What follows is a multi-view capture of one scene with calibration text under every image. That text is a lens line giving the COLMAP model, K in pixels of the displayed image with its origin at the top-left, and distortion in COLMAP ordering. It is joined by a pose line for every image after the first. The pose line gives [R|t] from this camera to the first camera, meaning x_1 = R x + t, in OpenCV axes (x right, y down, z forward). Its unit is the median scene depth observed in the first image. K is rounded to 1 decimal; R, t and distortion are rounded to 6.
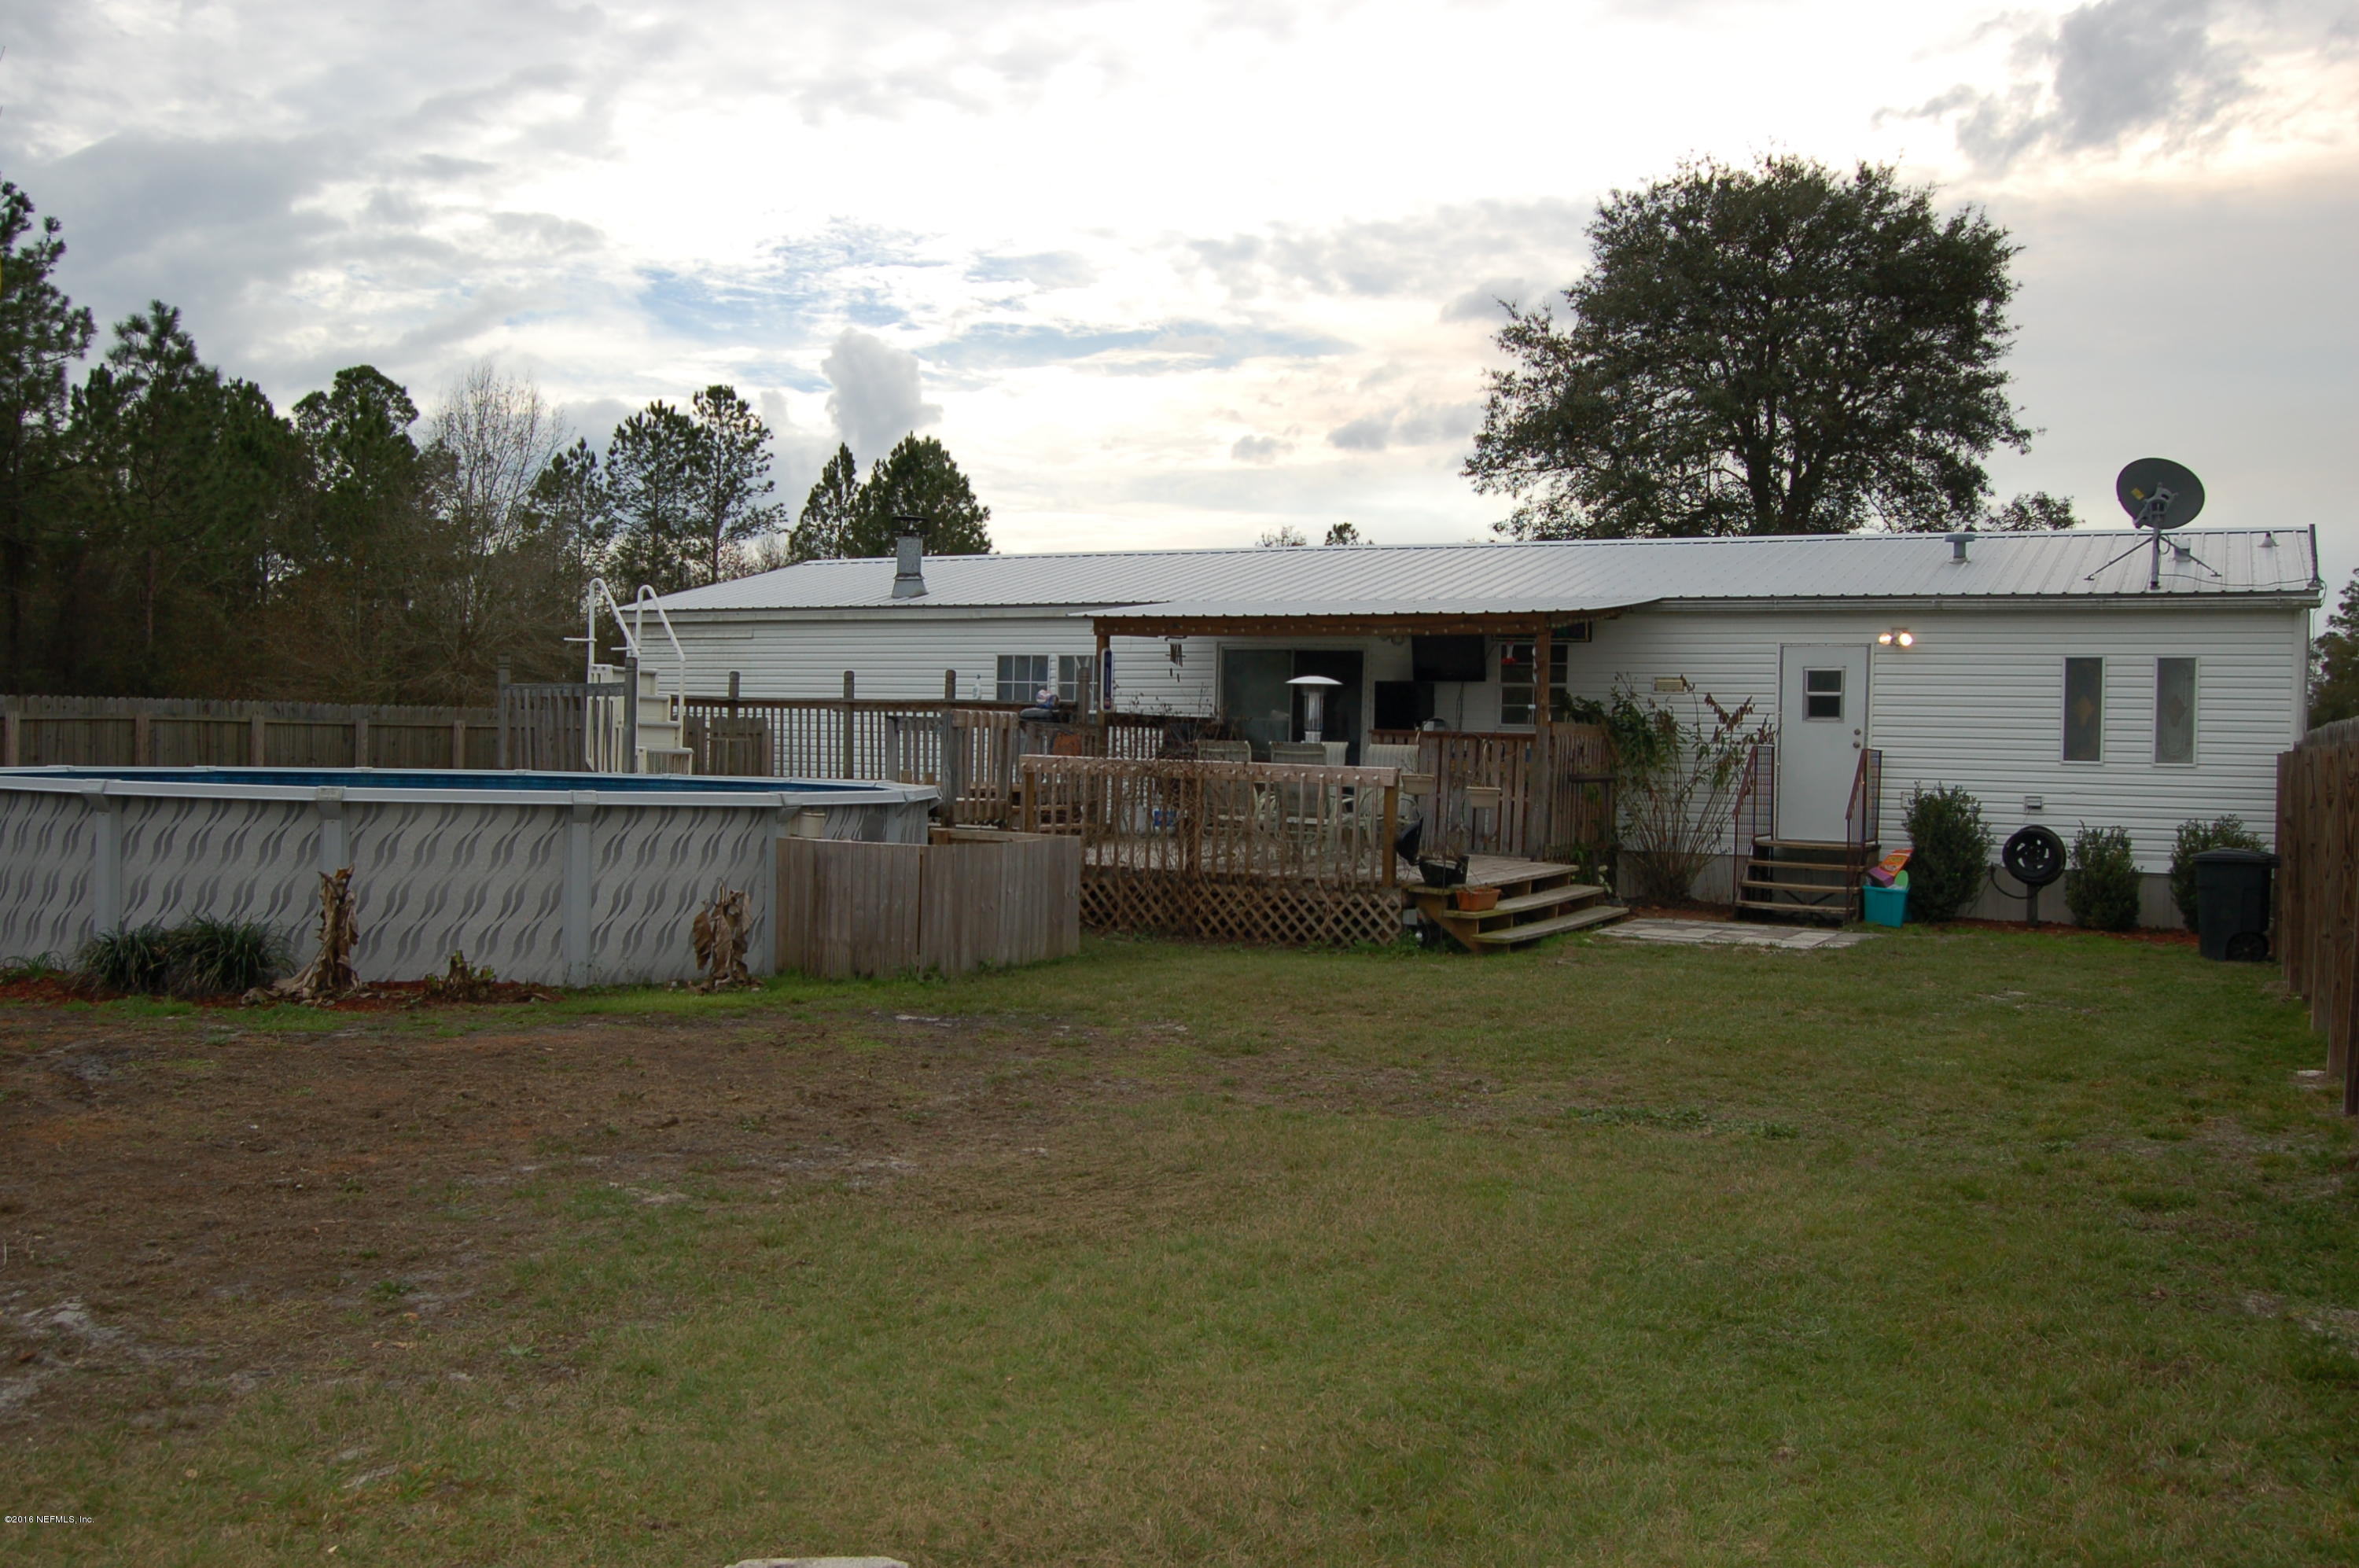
lens RADIAL K [[1945.8, 0, 1179.5], [0, 1945.8, 784.0], [0, 0, 1]] dist [-0.085067, 0.013844]
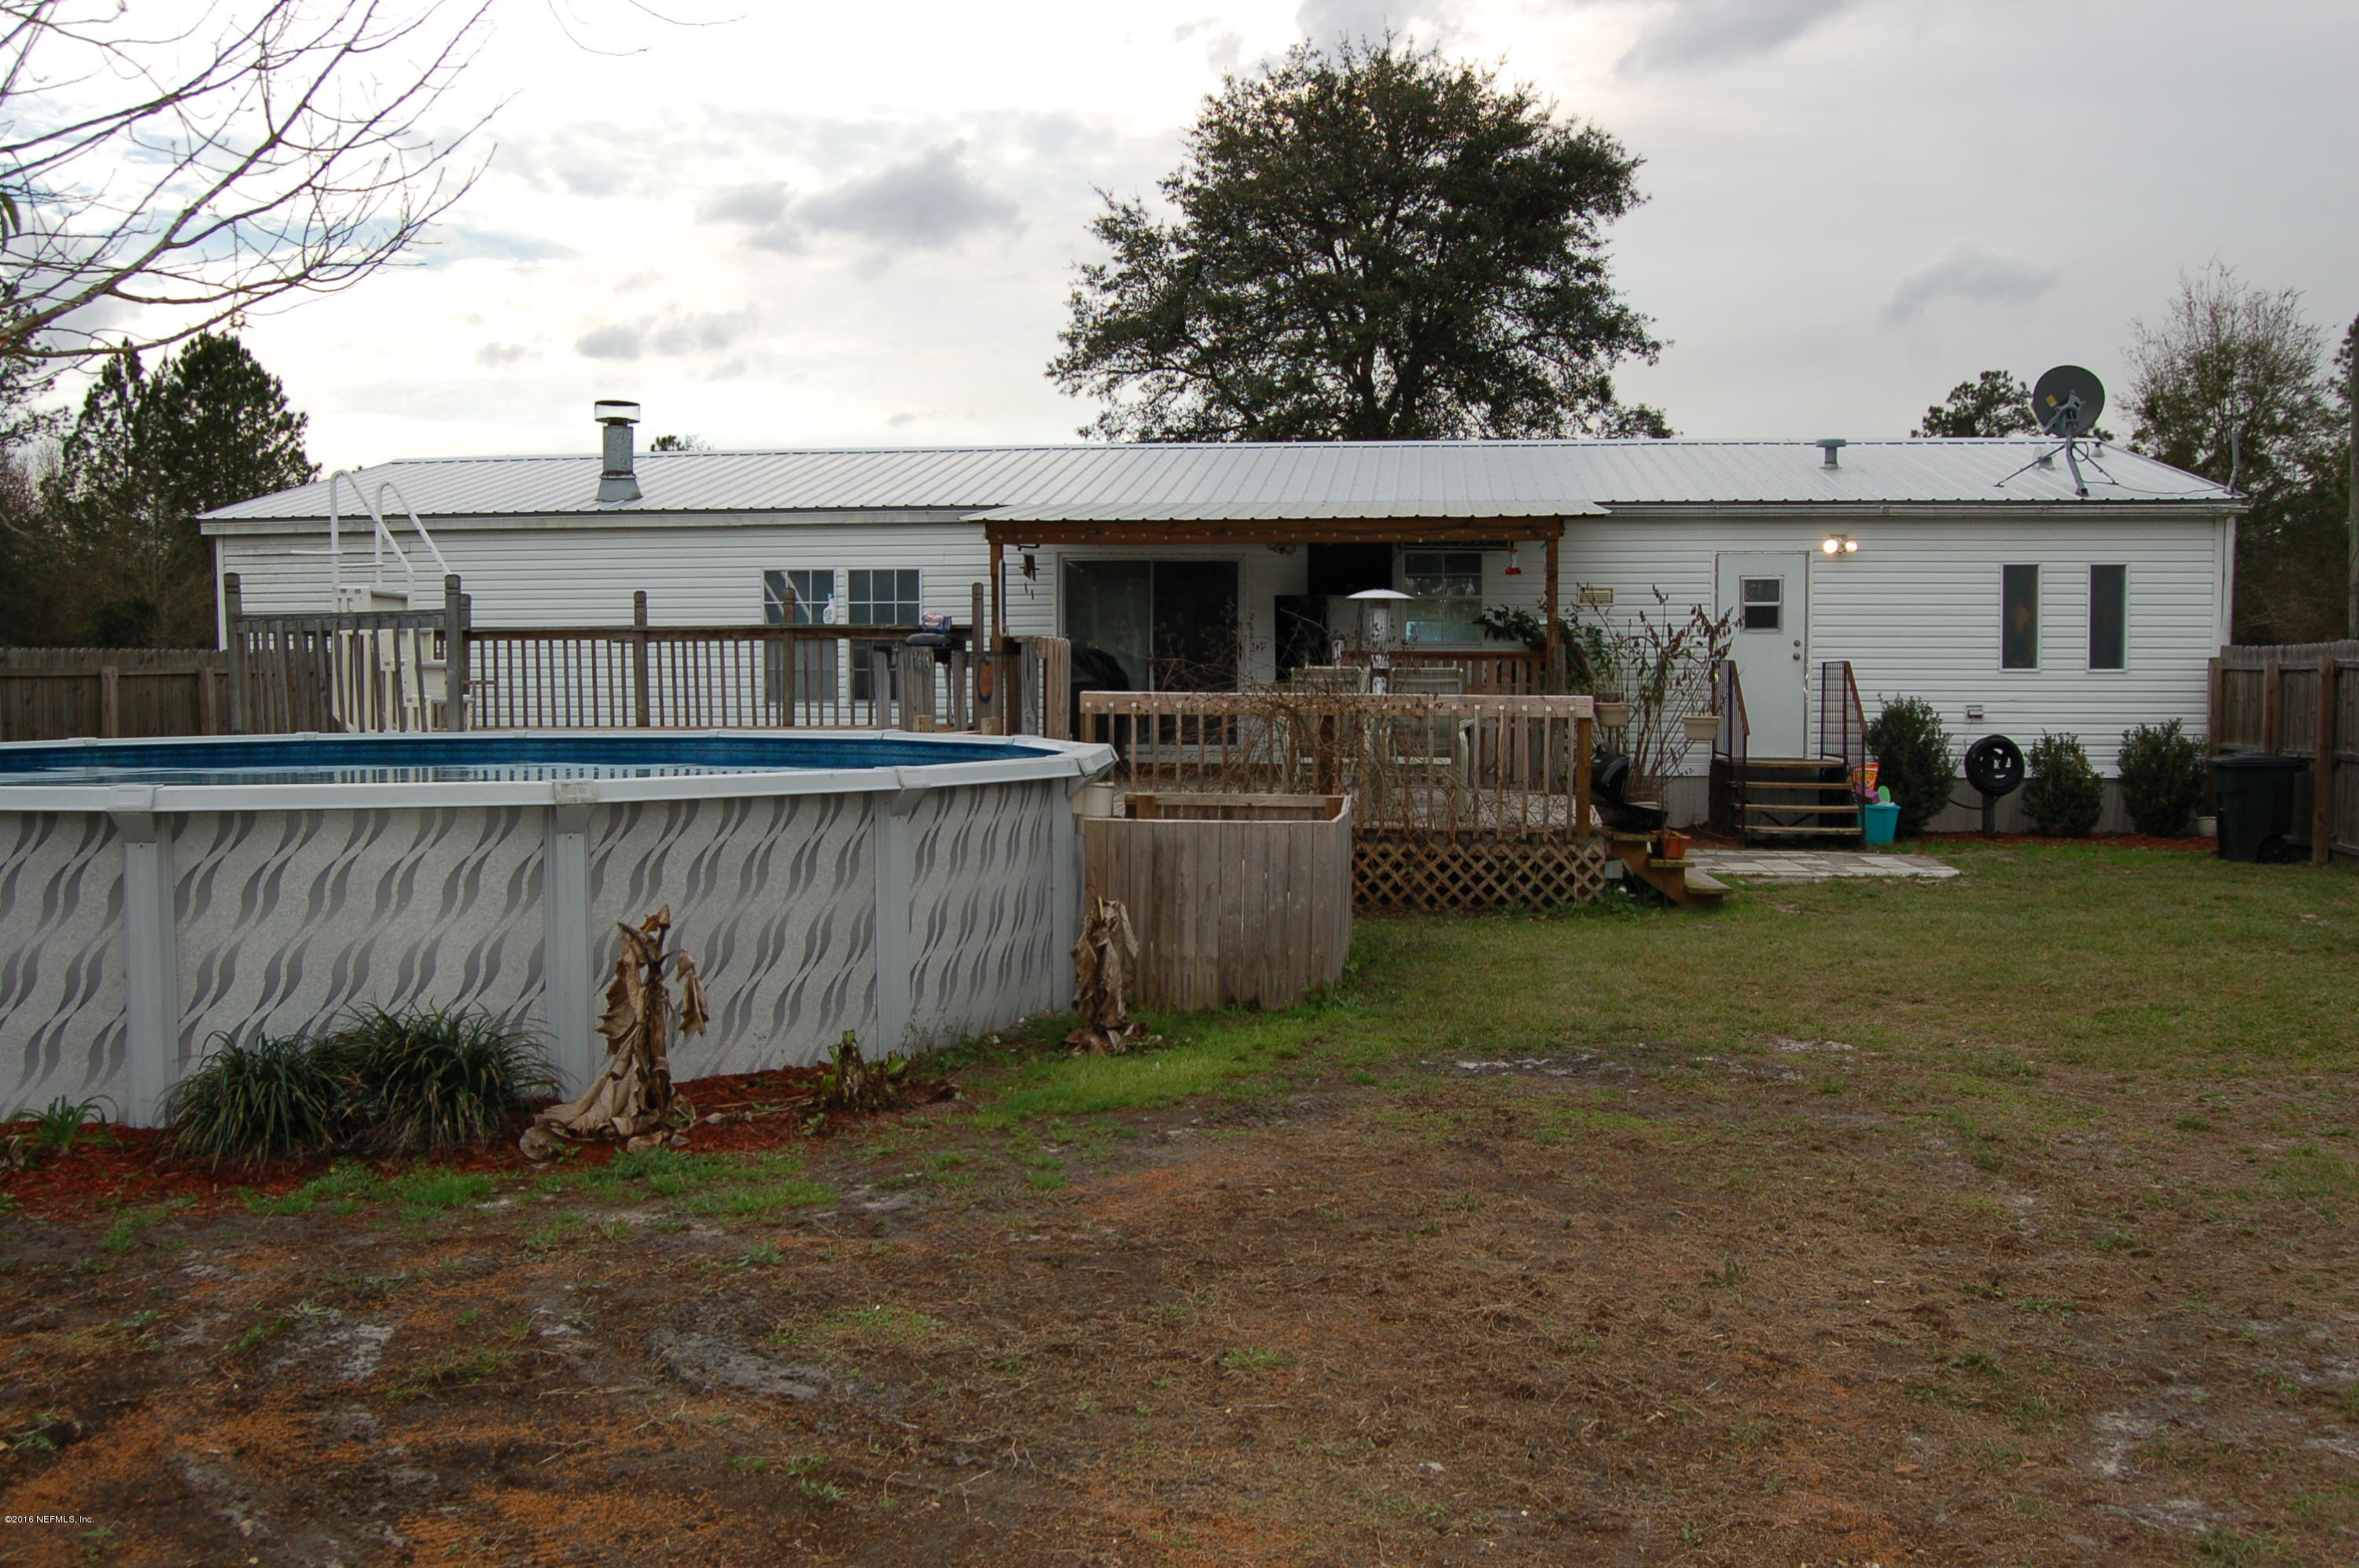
lens RADIAL K [[1945.8, 0, 1179.5], [0, 1945.8, 784.0], [0, 0, 1]] dist [-0.085067, 0.013844]
pose [[0.934652, -0.045024, 0.352701, -0.283011], [0.029875, 0.998387, 0.048282, -0.012738], [-0.354306, -0.034590, 0.934490, 0.210012]]
